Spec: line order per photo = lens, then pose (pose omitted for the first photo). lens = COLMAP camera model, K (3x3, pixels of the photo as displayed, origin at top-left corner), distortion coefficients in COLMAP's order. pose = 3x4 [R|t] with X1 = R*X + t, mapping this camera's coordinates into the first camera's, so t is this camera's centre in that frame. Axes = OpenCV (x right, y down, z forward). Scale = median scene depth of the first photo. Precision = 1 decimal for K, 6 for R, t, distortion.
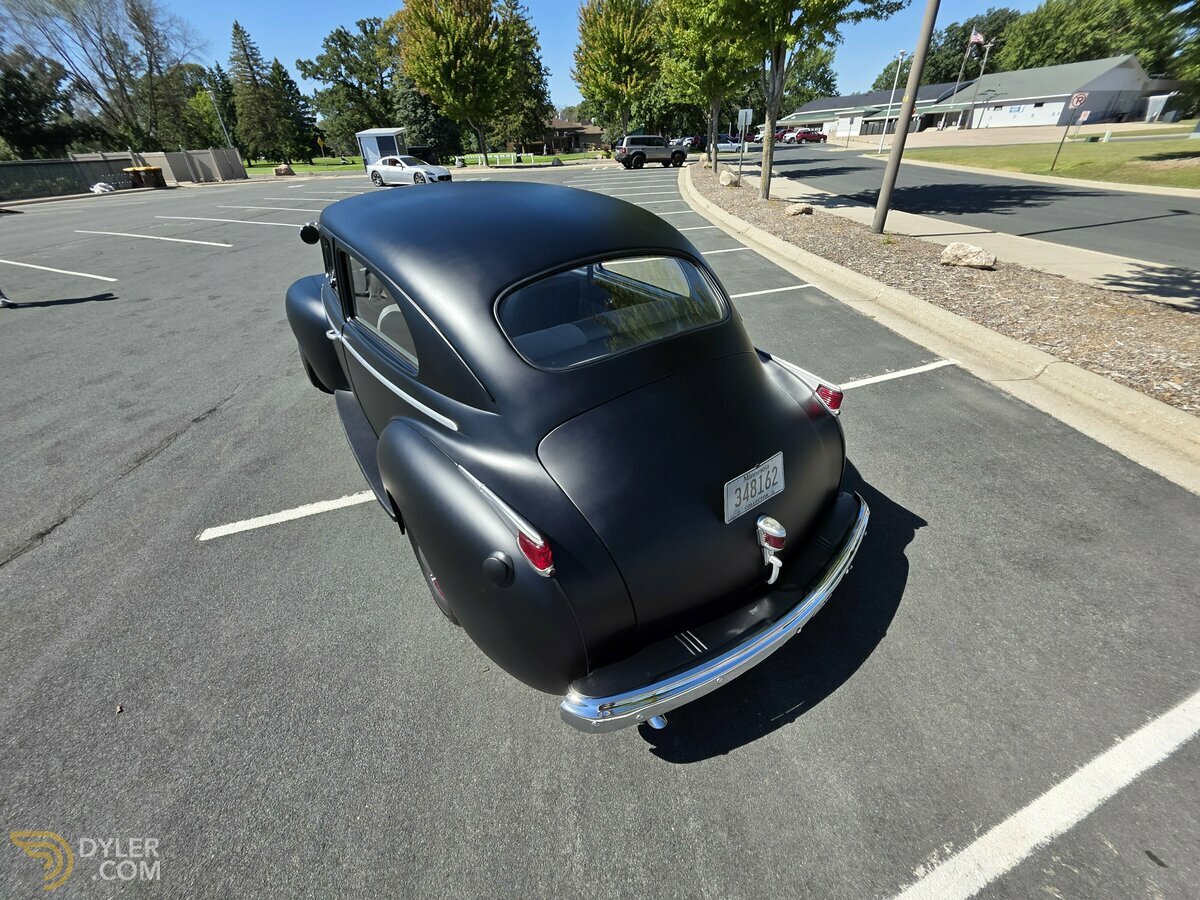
lens RADIAL K [[488.6, 0, 600.0], [0, 488.6, 450.0], [0, 0, 1]] dist [0.001290, -0.000175]
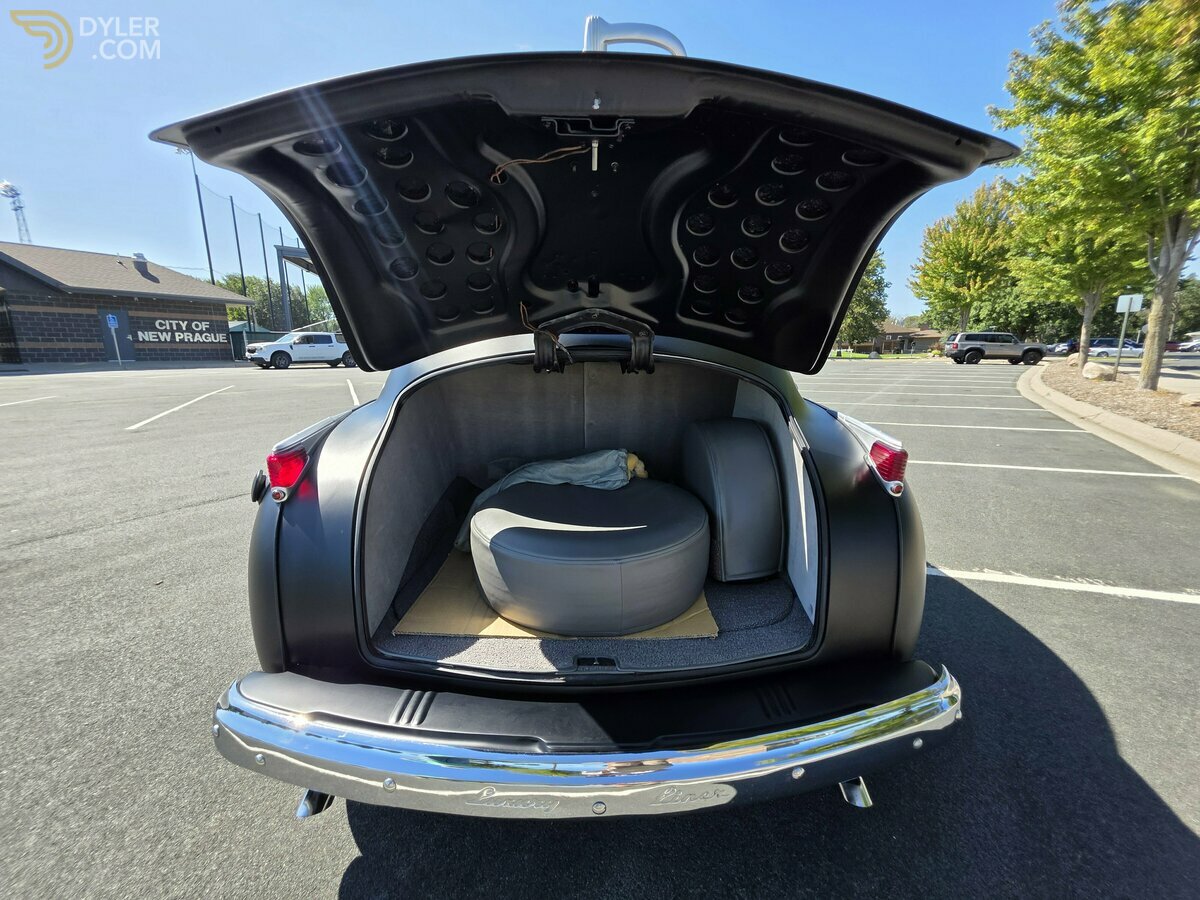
lens RADIAL K [[482.4, 0, 602.8], [0, 482.4, 450.9], [0, 0, 1]] dist [0.009107, -0.004989]
pose [[0.821617, 0.151084, -0.549653, 0.030557], [-0.327593, 0.914252, -0.238382, 0.007087], [0.466506, 0.375921, 0.800660, 0.024230]]
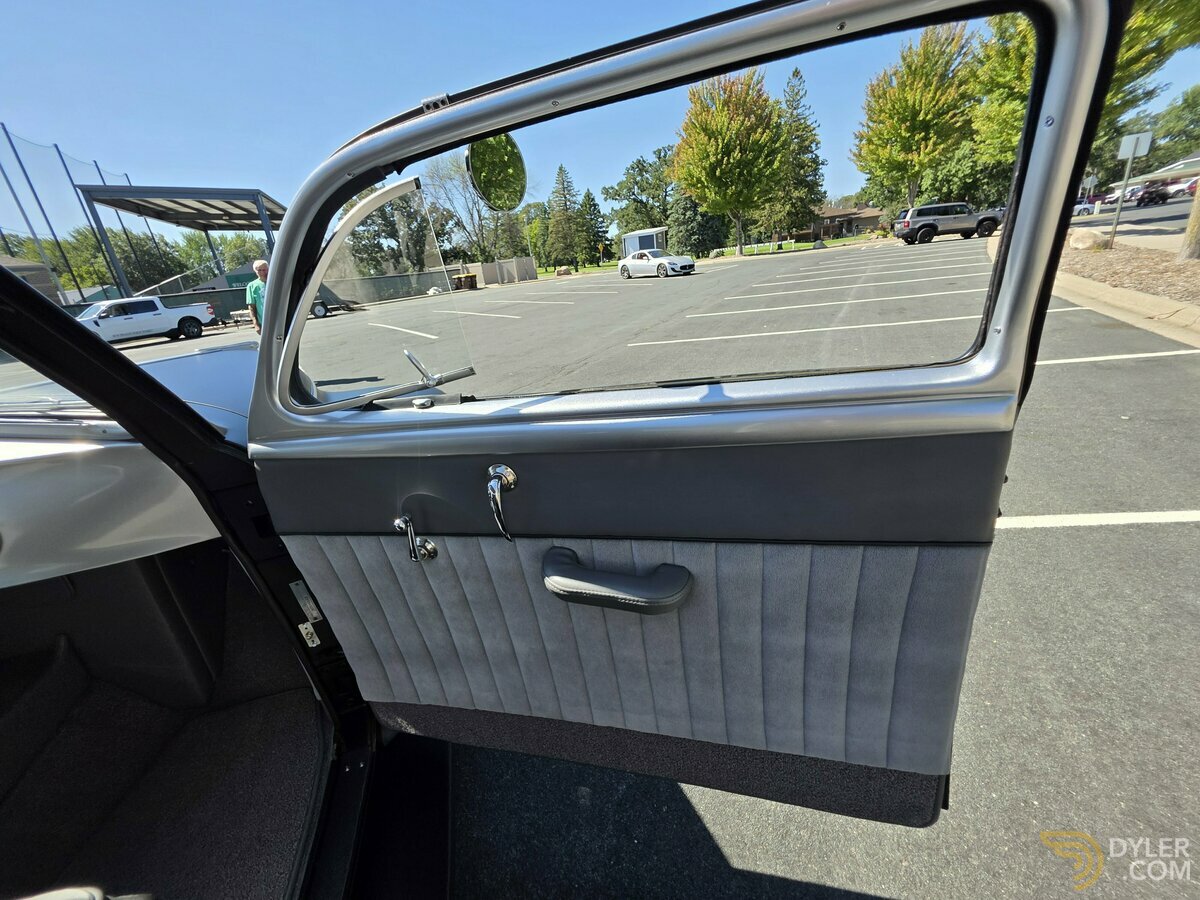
lens RADIAL K [[482.4, 0, 602.8], [0, 482.4, 450.9], [0, 0, 1]] dist [0.009107, -0.004989]
pose [[0.884871, 0.110937, -0.452433, 0.005730], [-0.177931, 0.978079, -0.108172, -0.046939], [0.430515, 0.176220, 0.885214, 0.101467]]
